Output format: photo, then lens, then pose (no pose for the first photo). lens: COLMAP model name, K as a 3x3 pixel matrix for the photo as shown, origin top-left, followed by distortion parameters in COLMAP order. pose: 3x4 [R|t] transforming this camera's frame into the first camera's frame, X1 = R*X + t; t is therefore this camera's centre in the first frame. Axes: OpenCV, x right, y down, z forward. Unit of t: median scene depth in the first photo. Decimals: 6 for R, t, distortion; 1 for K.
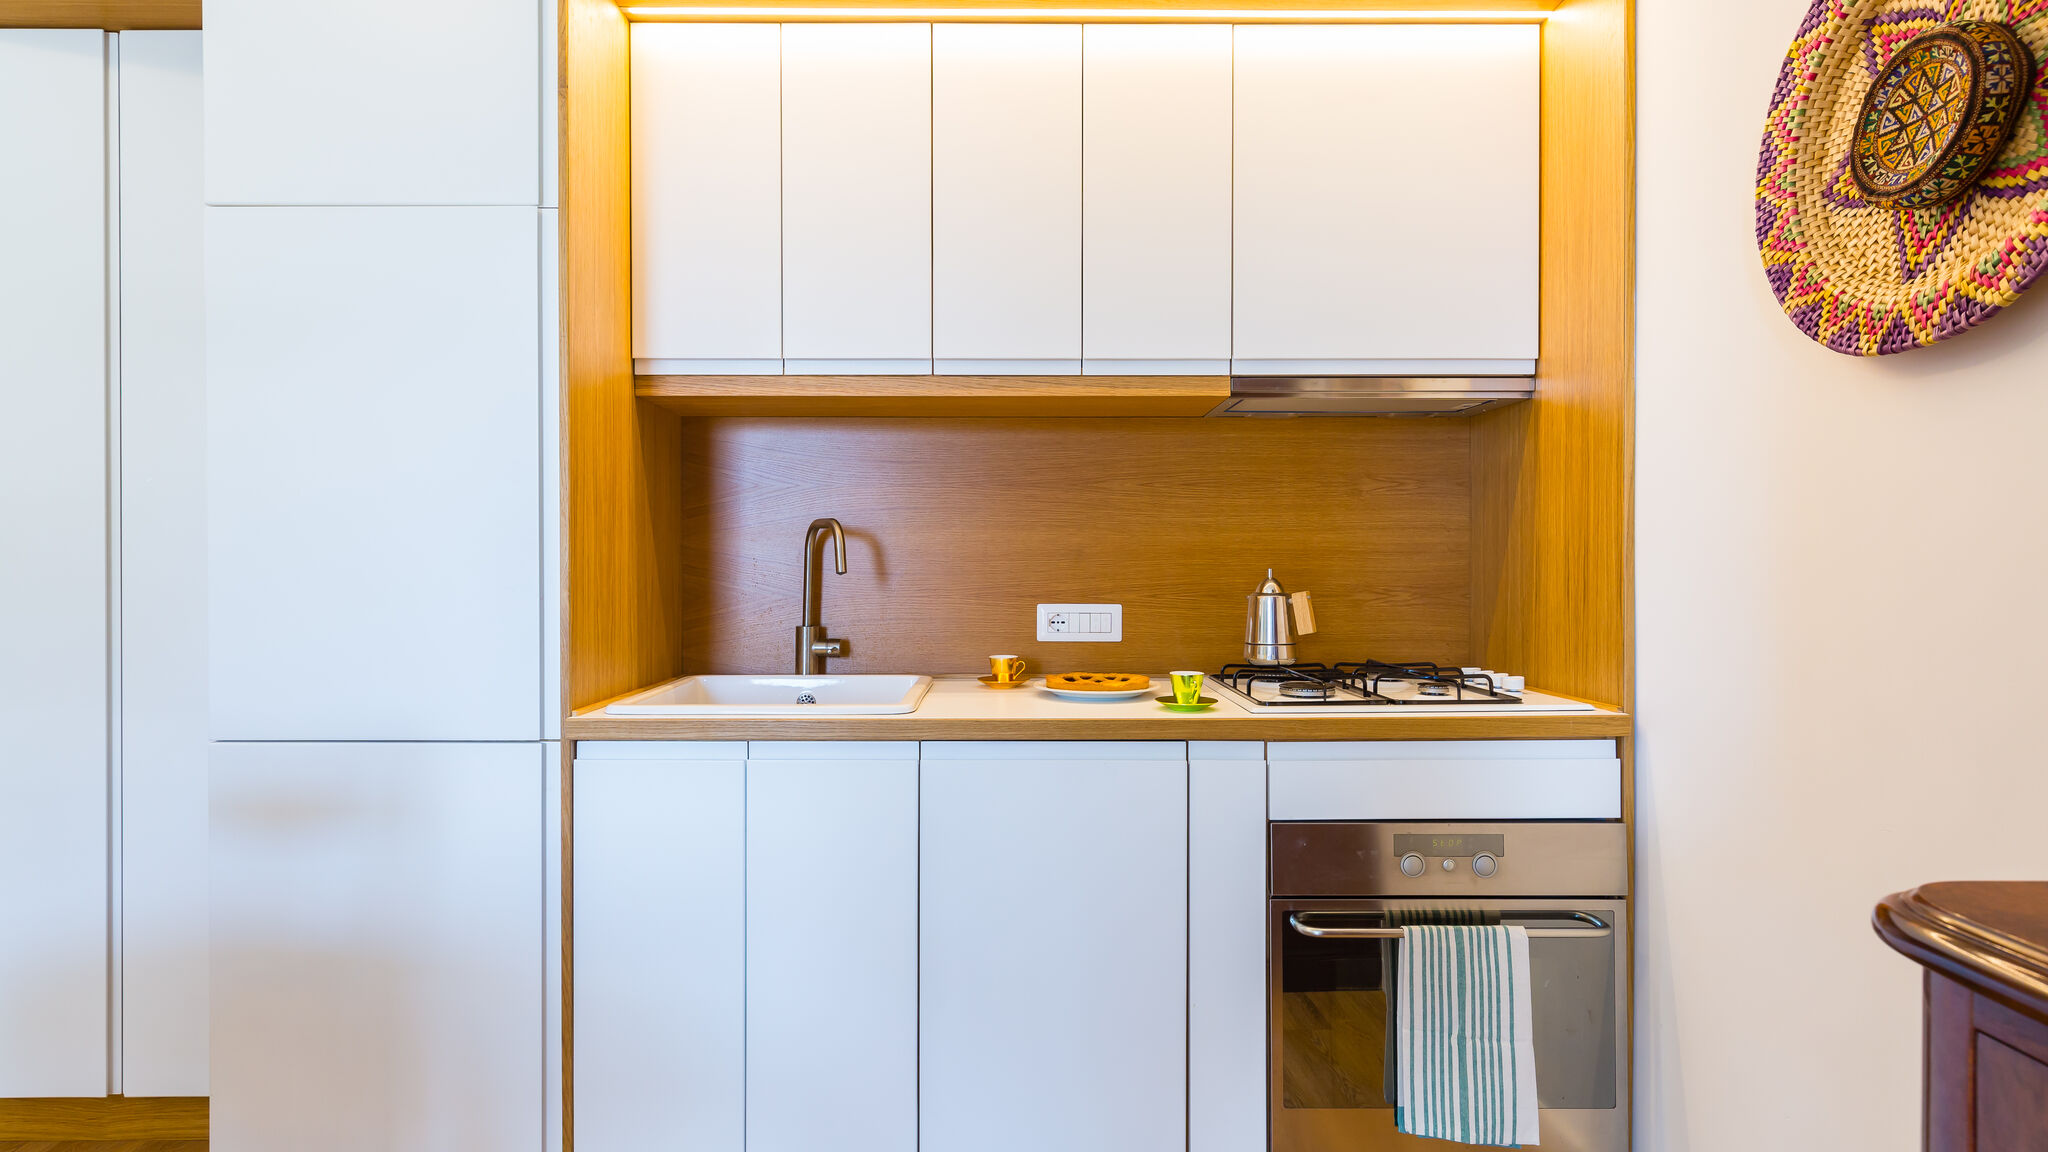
lens RADIAL K [[970.0, 0, 1027.7], [0, 970.0, 579.9], [0, 0, 1]] dist [0.000915, 0.000119]
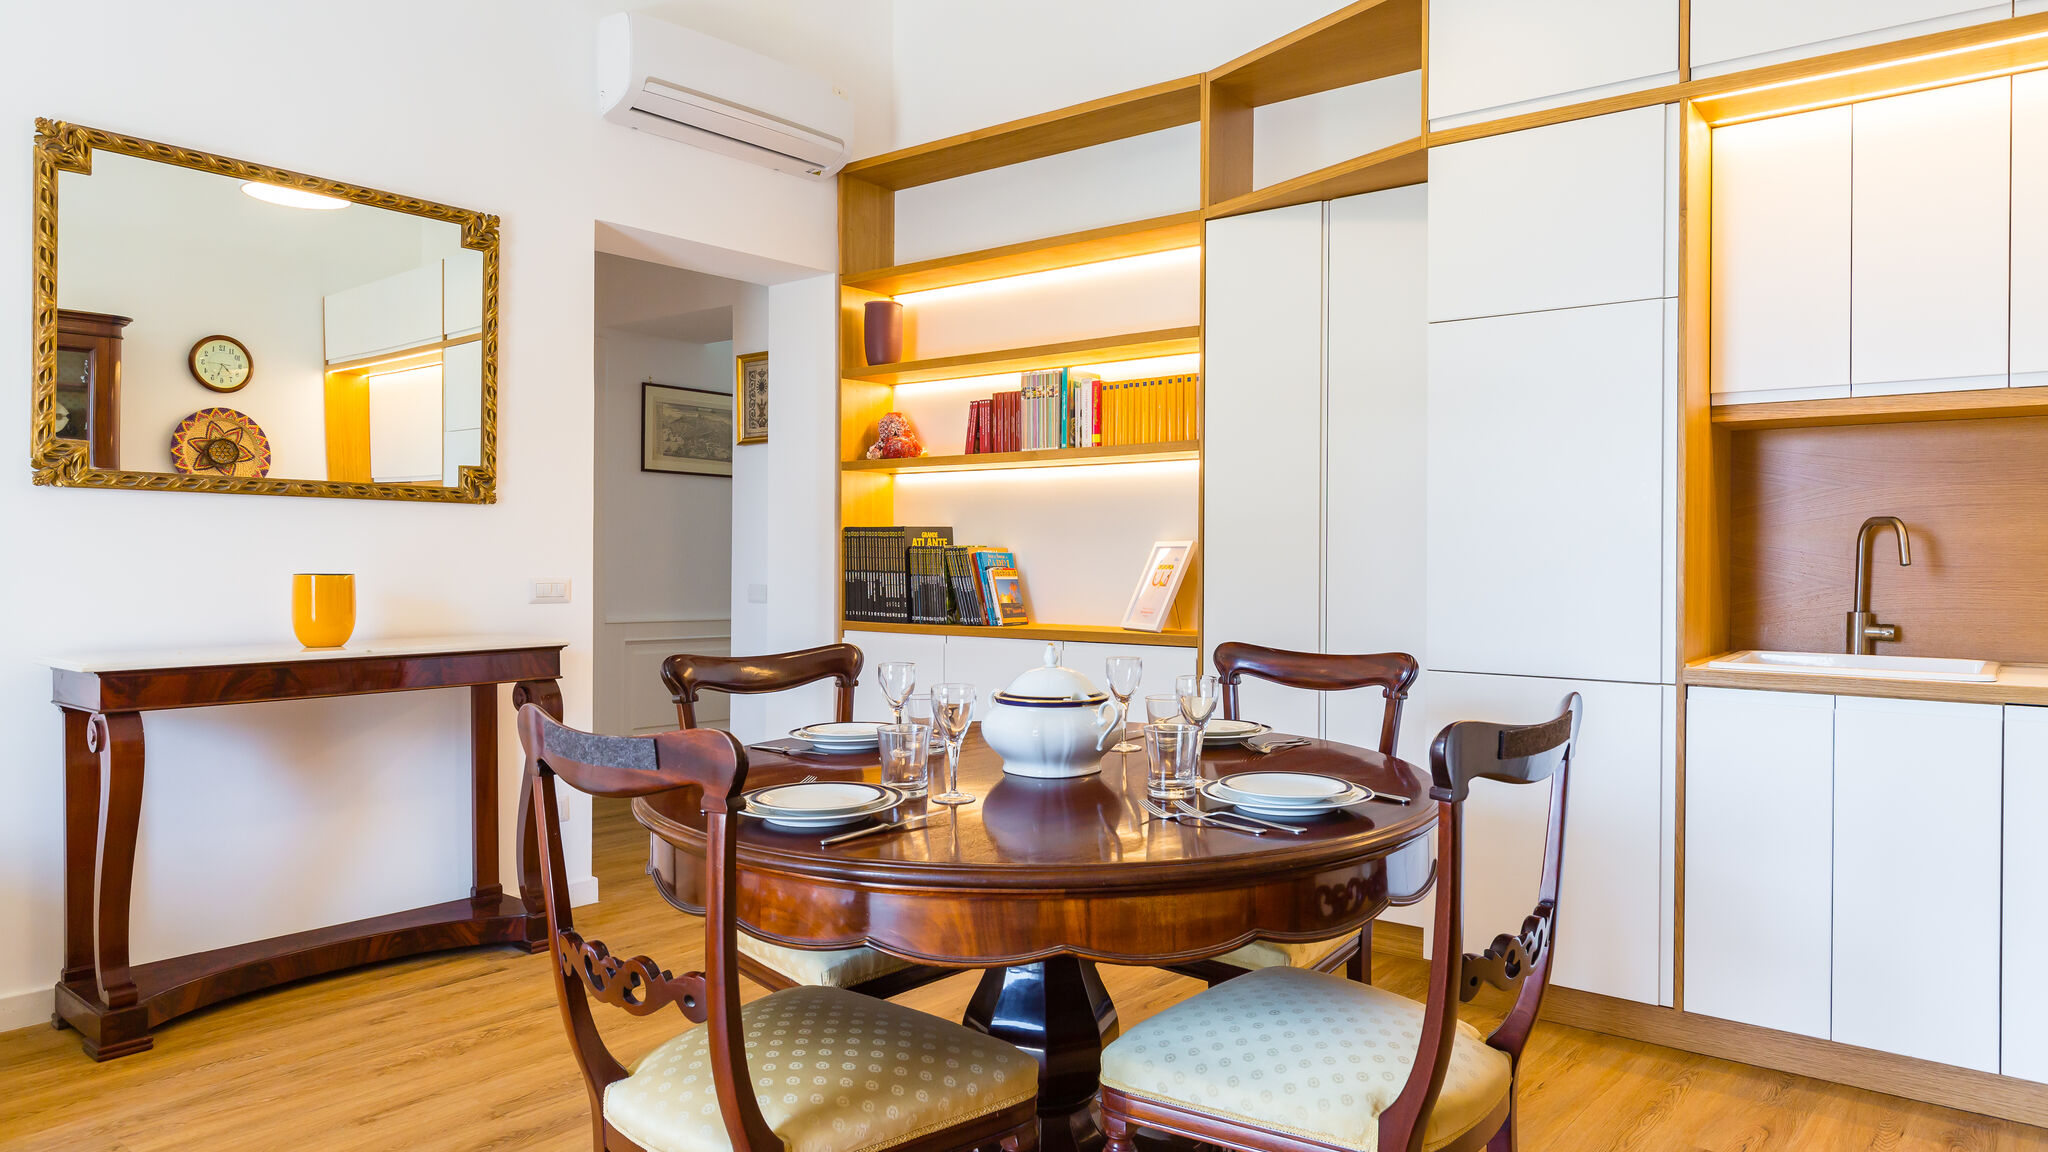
lens RADIAL K [[1300.1, 0, 1017.6], [0, 1300.1, 564.9], [0, 0, 1]] dist [-0.006080, 0.002051]
pose [[0.774102, 0.007872, -0.633012, -0.035012], [-0.014151, 0.999888, -0.004871, 0.015843], [0.632903, 0.012728, 0.774126, -0.877516]]
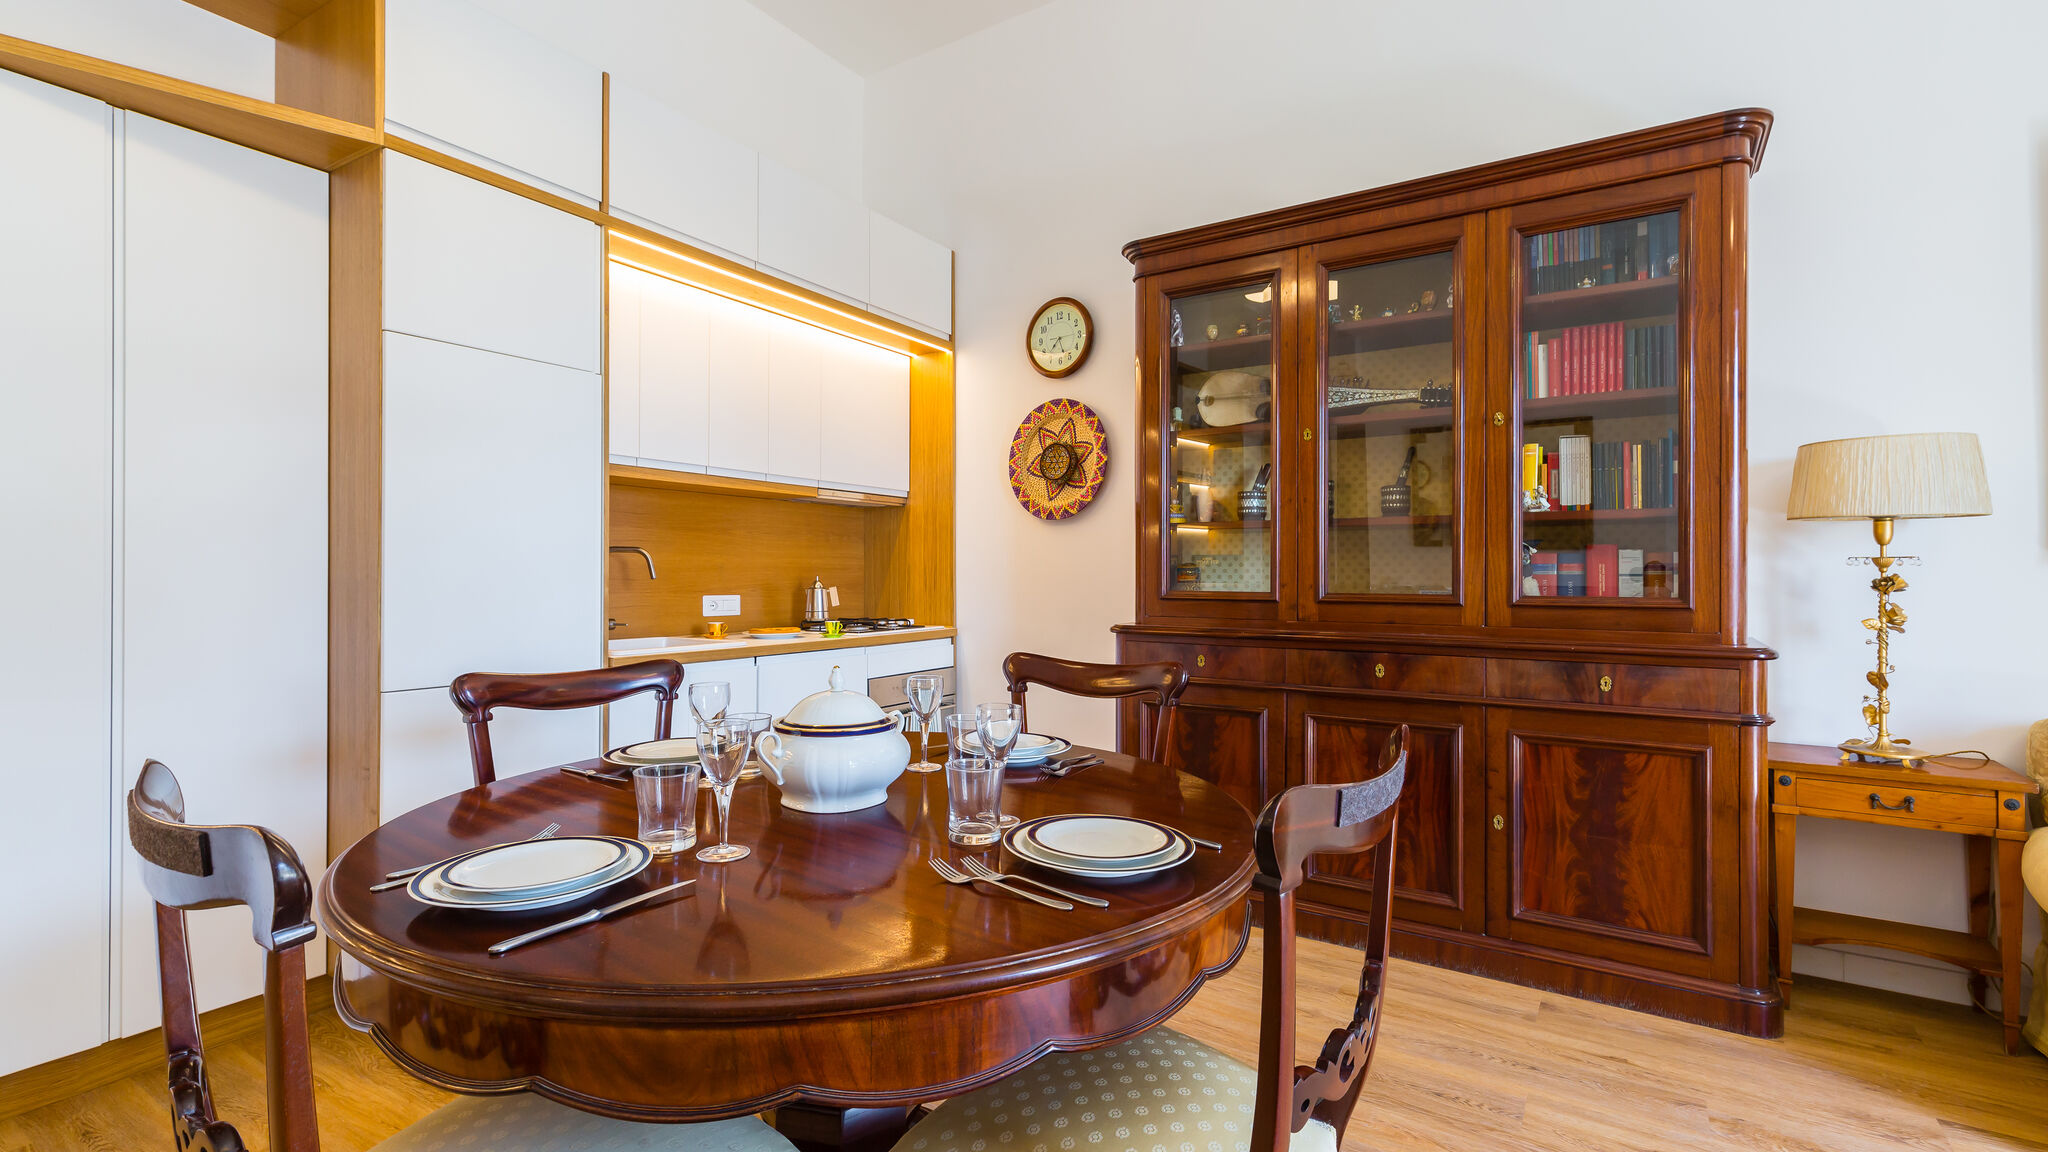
lens RADIAL K [[914.0, 0, 1023.9], [0, 914.0, 569.1], [0, 0, 1]] dist [0.001694, -0.000384]
pose [[0.540823, 0.009315, 0.841085, -1.295862], [0.009717, 0.999803, -0.017321, 0.012686], [-0.841080, 0.017540, 0.540626, -0.507870]]
